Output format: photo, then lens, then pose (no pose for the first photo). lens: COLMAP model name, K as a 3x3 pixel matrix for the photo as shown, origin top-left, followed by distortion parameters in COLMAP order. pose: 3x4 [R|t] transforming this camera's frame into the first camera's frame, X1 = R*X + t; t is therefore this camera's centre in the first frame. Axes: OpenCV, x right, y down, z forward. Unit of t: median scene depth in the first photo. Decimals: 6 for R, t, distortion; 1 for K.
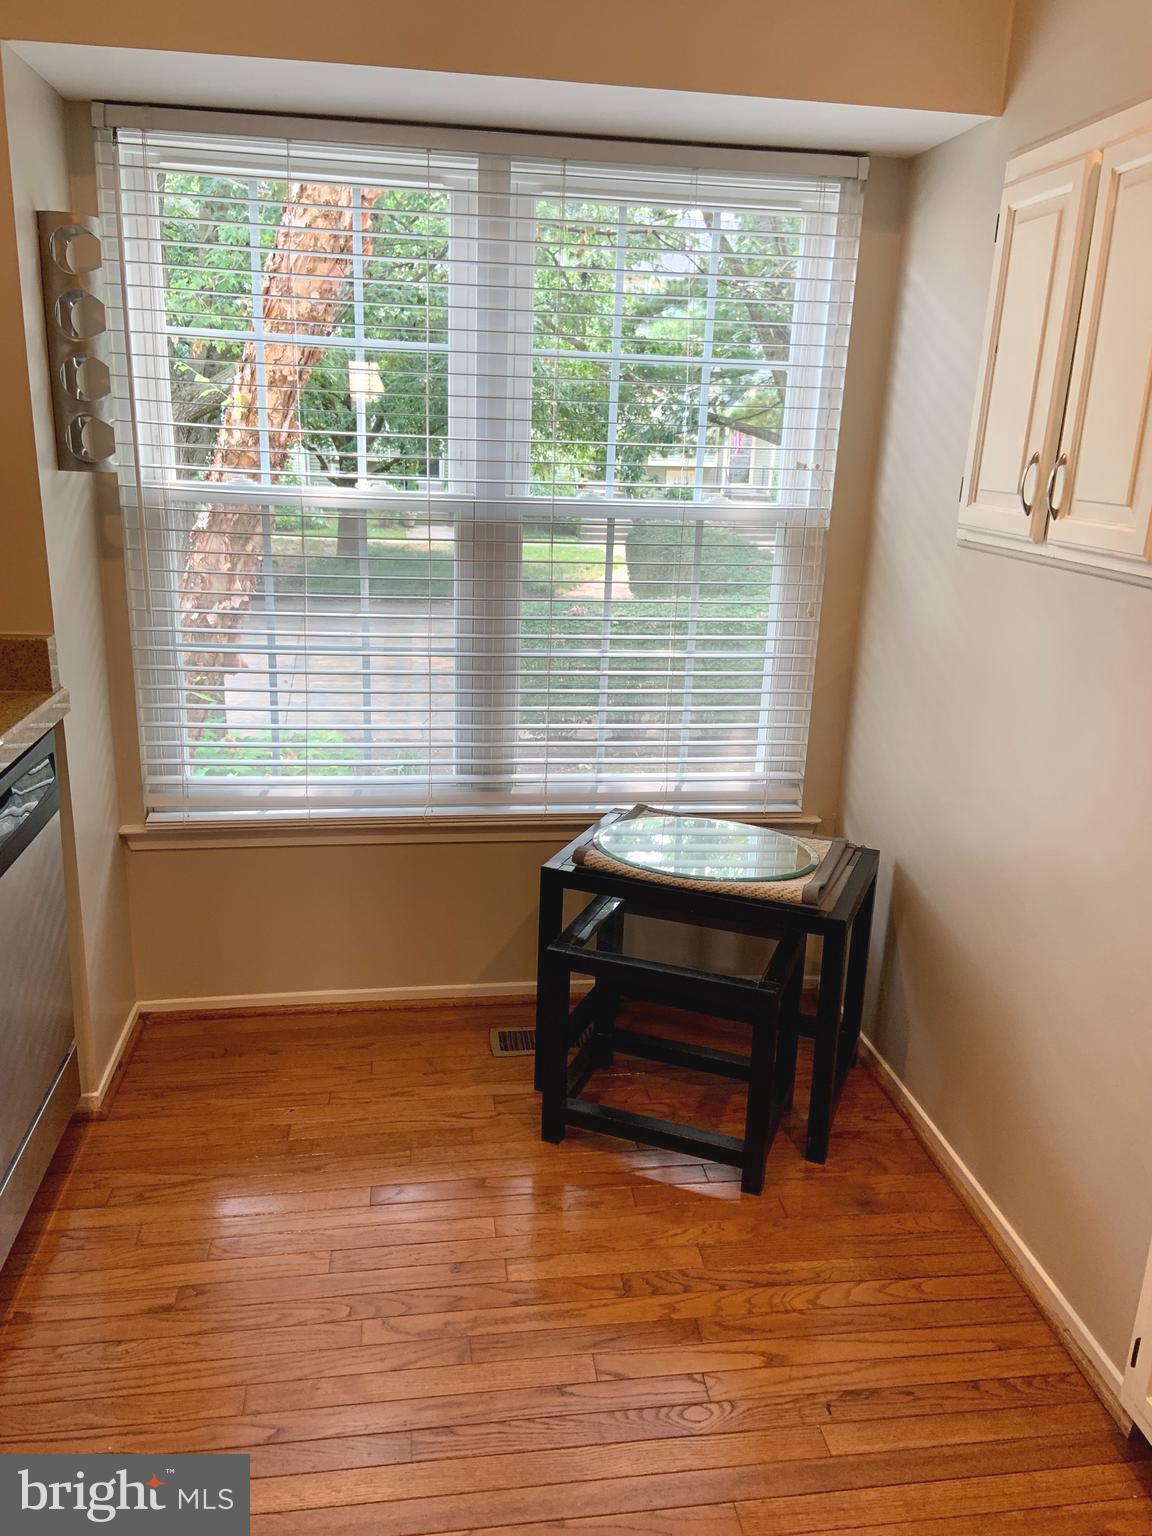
lens RADIAL K [[1157.7, 0, 580.3], [0, 1157.7, 775.3], [0, 0, 1]] dist [0.128047, -0.148137]
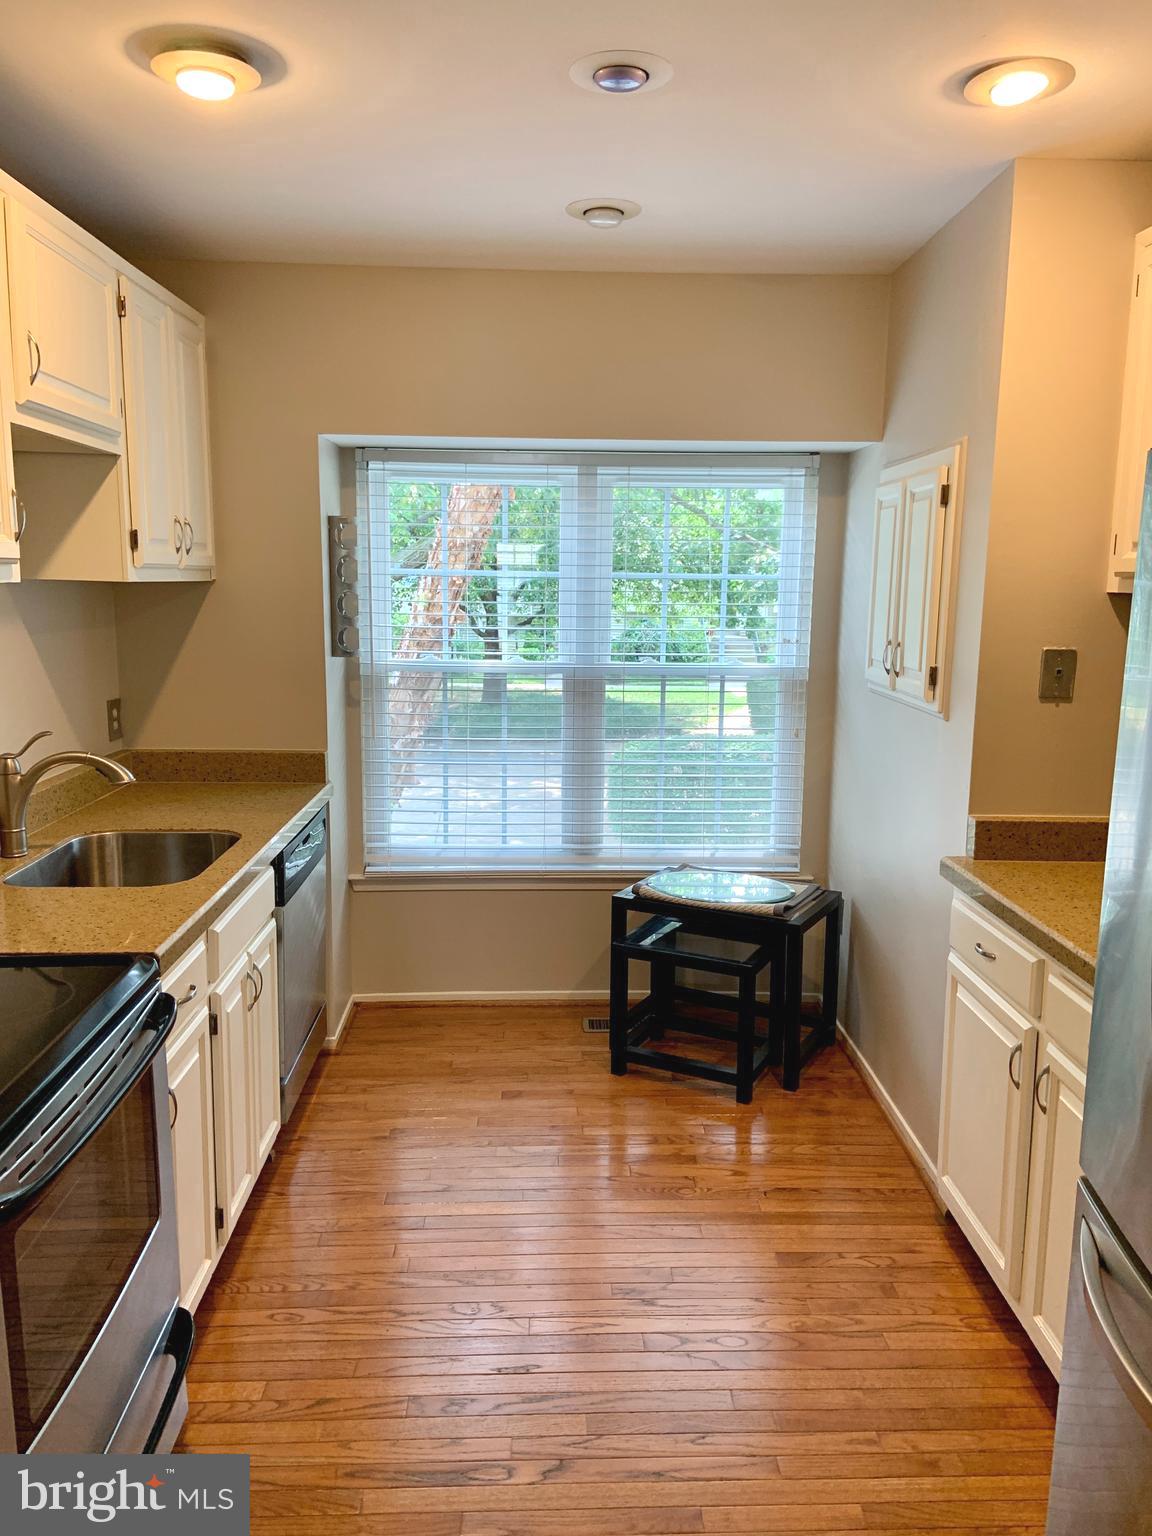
lens RADIAL K [[1157.7, 0, 580.3], [0, 1157.7, 775.3], [0, 0, 1]] dist [0.128047, -0.148137]
pose [[0.993069, -0.004845, -0.117432, 0.105459], [-0.009231, 0.992848, -0.119024, 0.101294], [0.117169, 0.119283, 0.985922, -0.549380]]
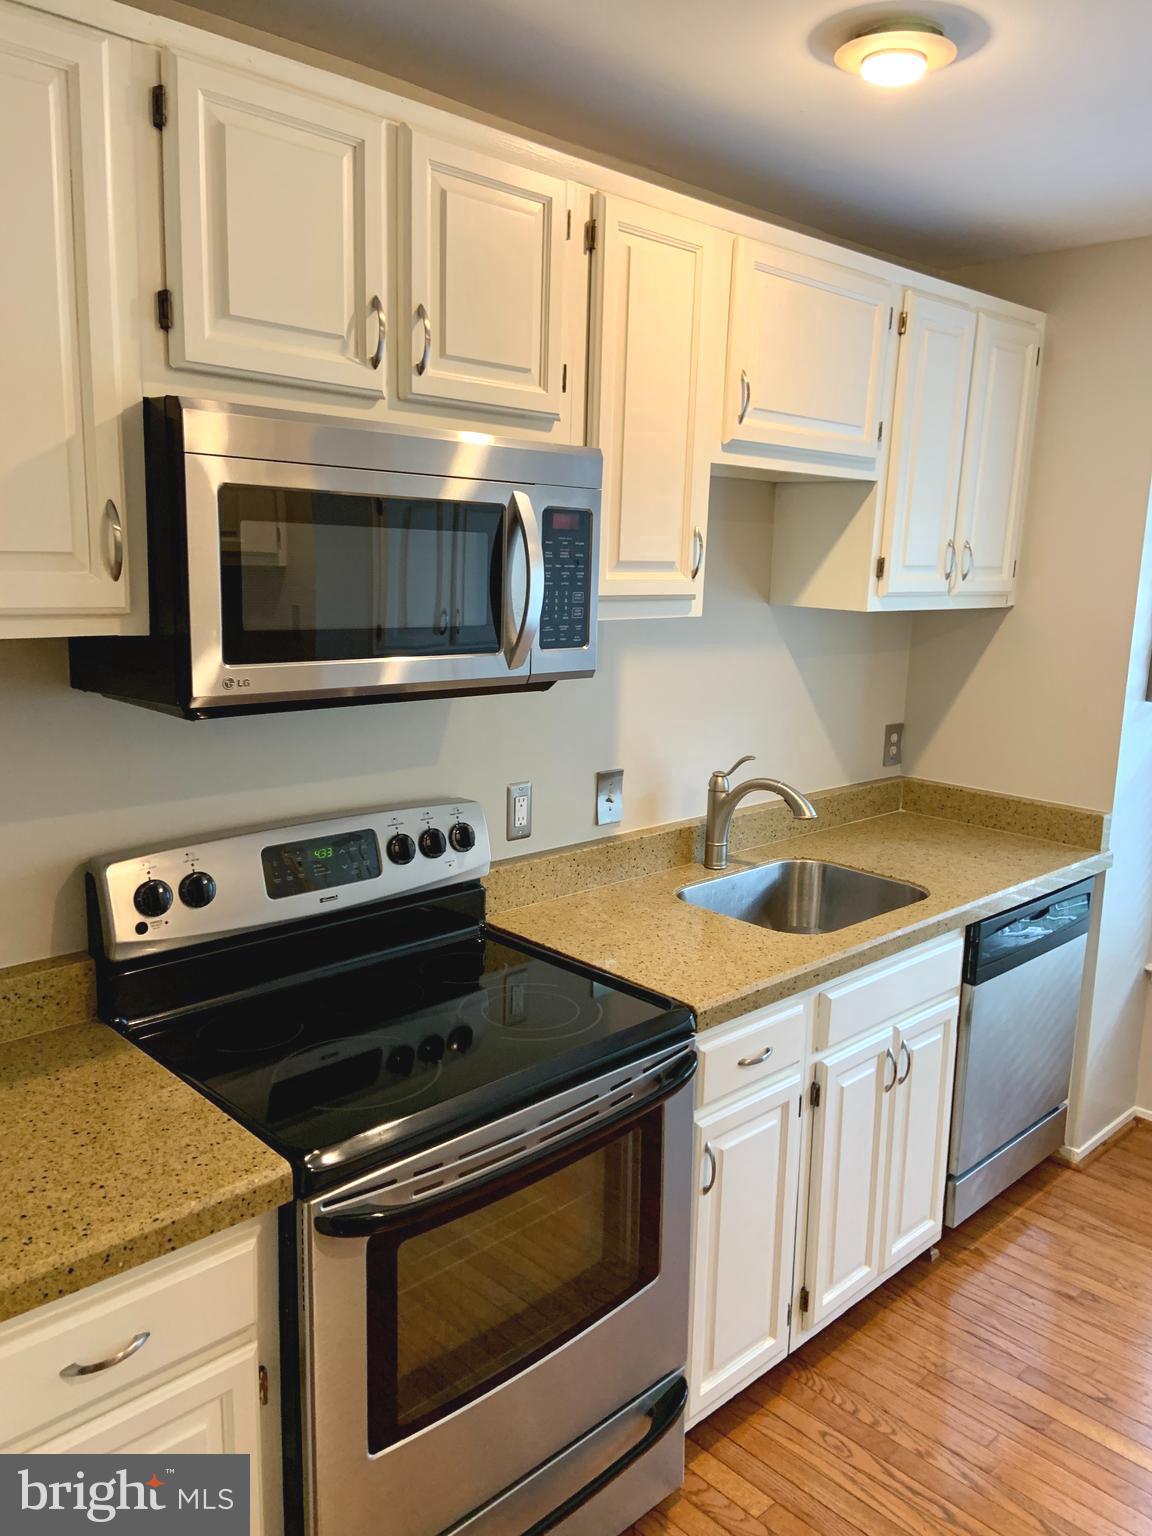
lens RADIAL K [[1169.8, 0, 597.0], [0, 1169.8, 761.3], [0, 0, 1]] dist [0.134737, -0.177914]
pose [[0.588783, 0.129839, -0.797795, 0.290293], [-0.239784, 0.970640, -0.018994, -0.002164], [0.771906, 0.202482, 0.602630, -0.321060]]
